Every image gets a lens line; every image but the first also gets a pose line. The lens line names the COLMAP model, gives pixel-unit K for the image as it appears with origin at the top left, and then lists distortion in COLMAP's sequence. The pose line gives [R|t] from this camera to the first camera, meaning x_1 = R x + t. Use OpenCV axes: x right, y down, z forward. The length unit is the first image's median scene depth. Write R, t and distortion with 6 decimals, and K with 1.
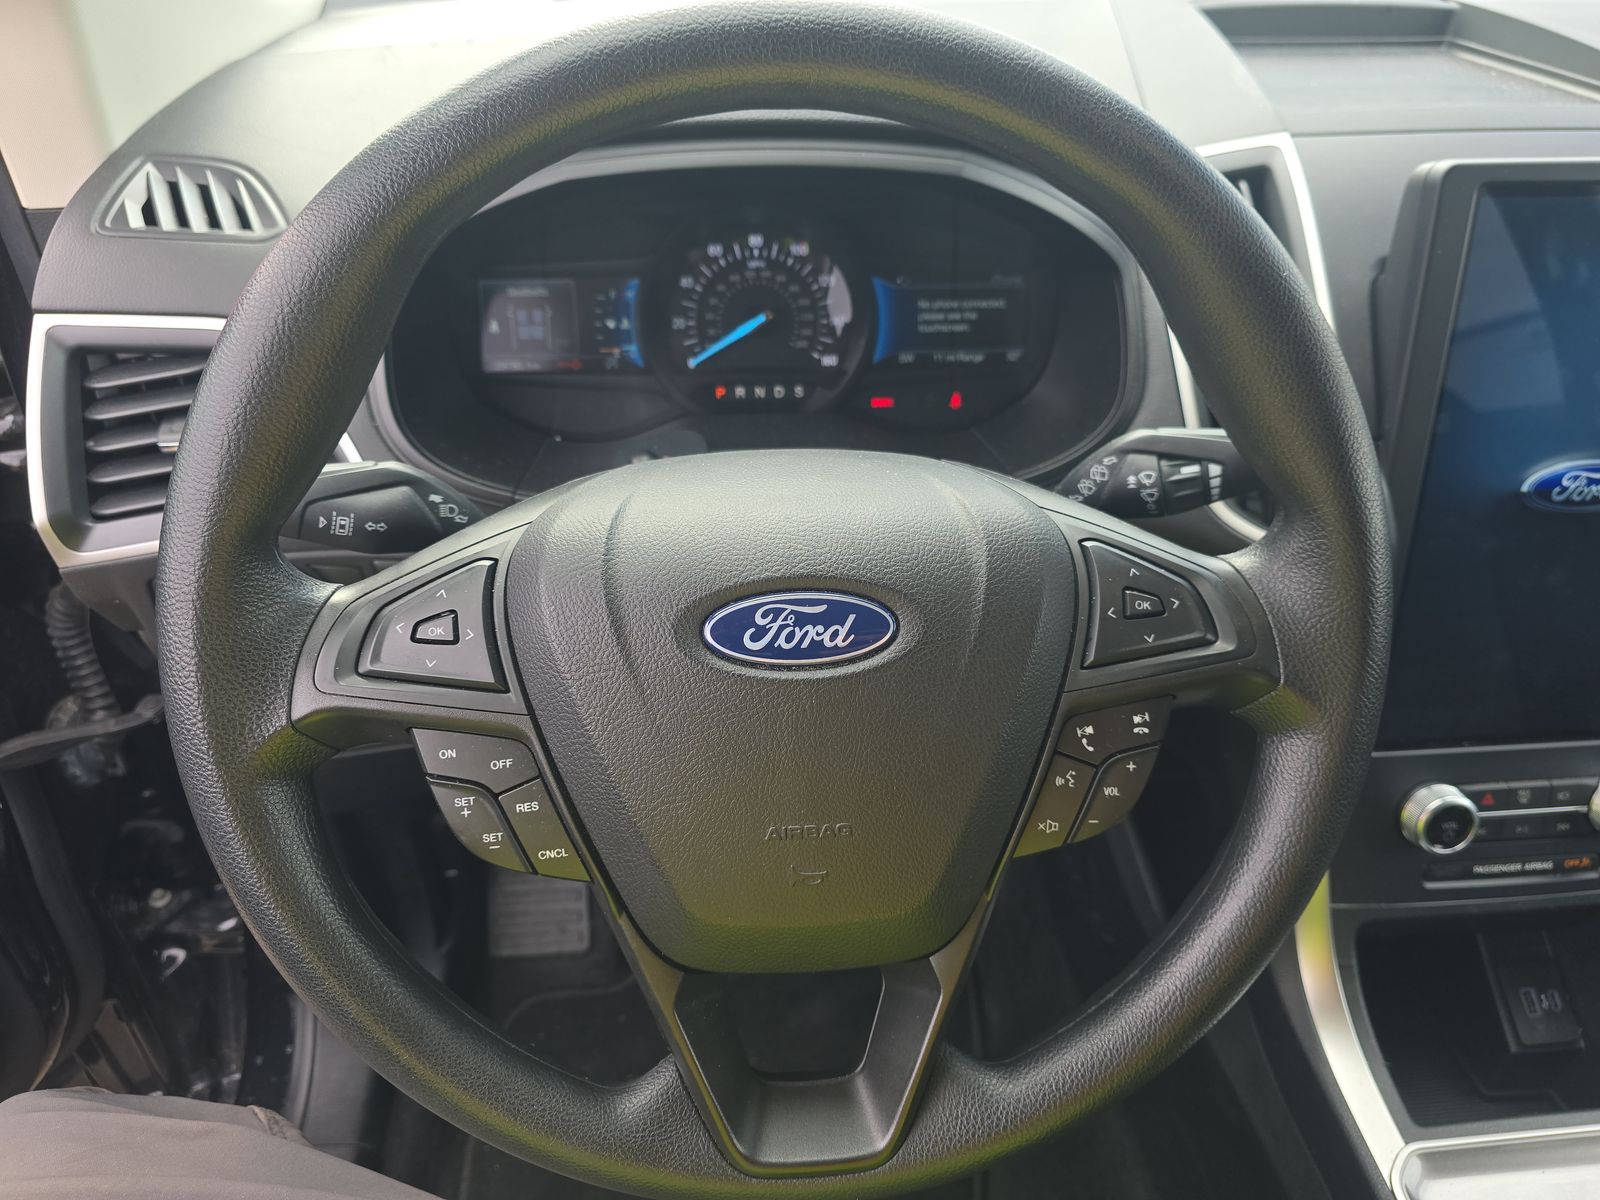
lens RADIAL K [[1088.7, 0, 794.0], [0, 1088.7, 590.8], [0, 0, 1]] dist [0.032737, -0.004741]
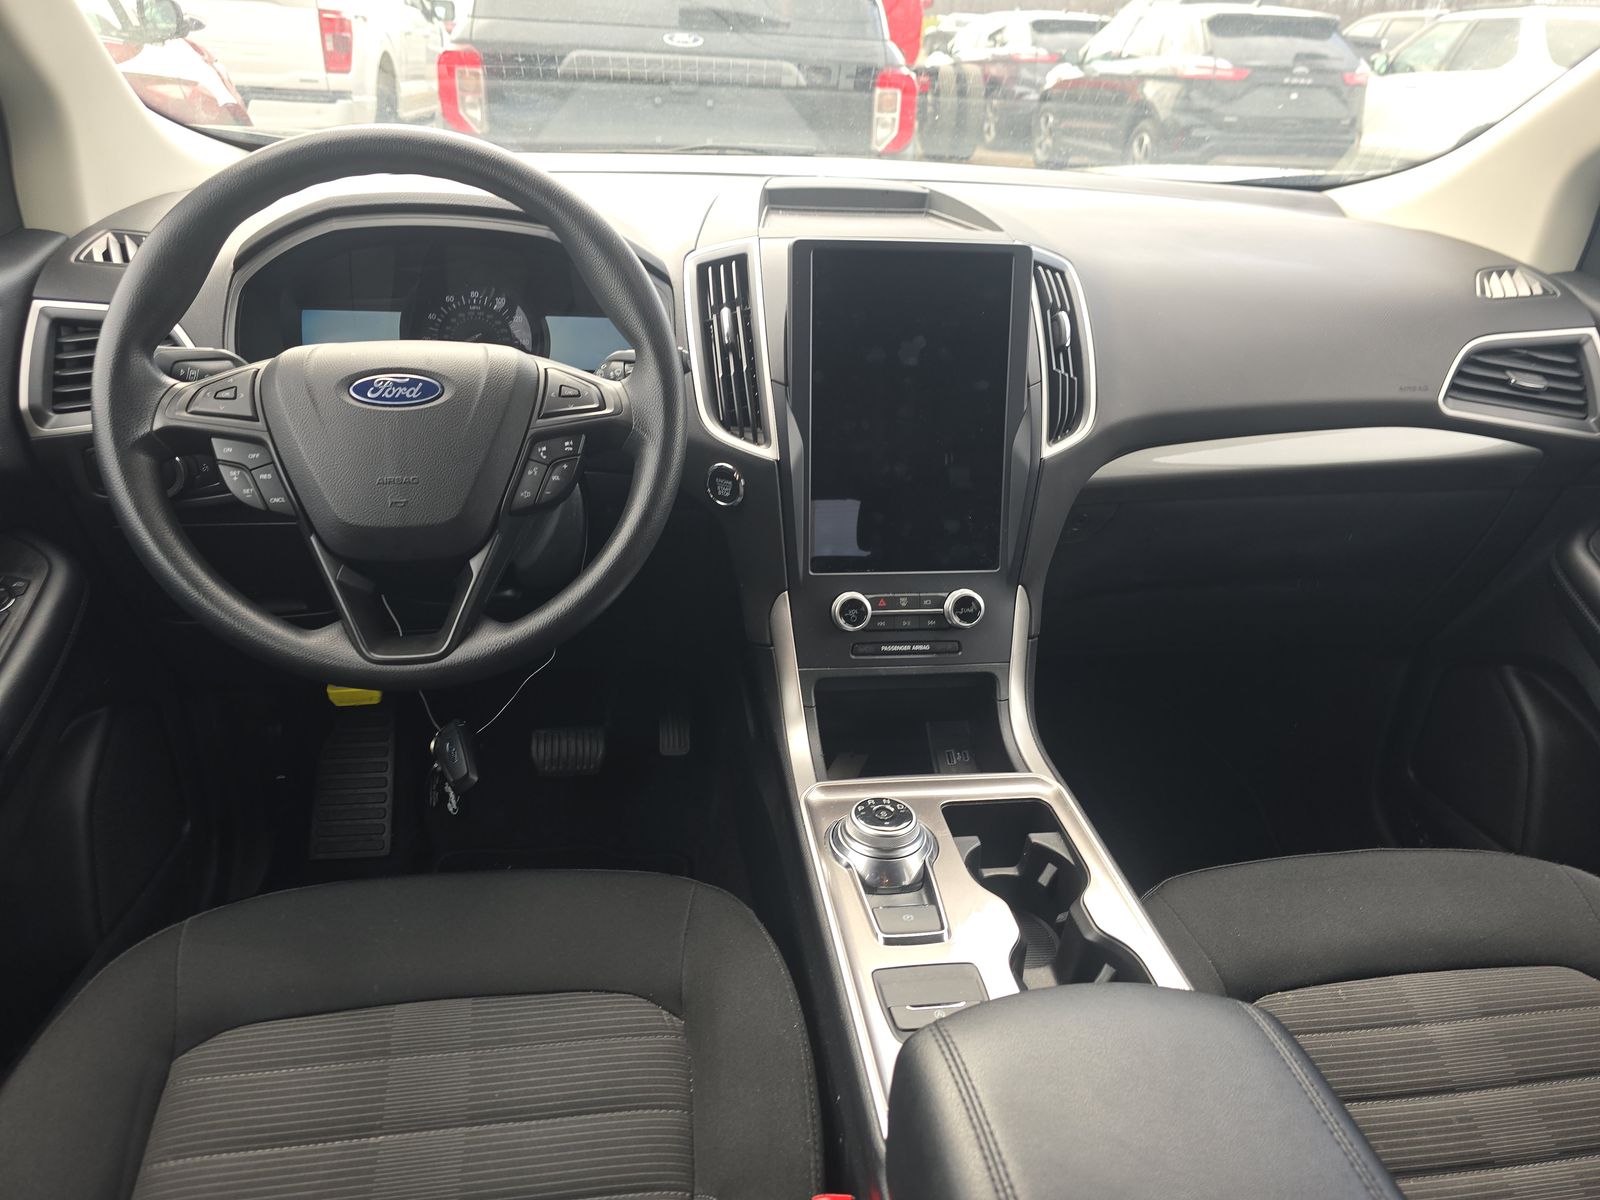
lens RADIAL K [[1088.7, 0, 810.7], [0, 1088.7, 614.0], [0, 0, 1]] dist [0.032737, -0.004741]
pose [[0.998038, 0.006029, 0.062325, 0.406084], [0.005210, 0.983908, -0.178601, 0.505659], [-0.062398, 0.178576, 0.981946, -0.660548]]
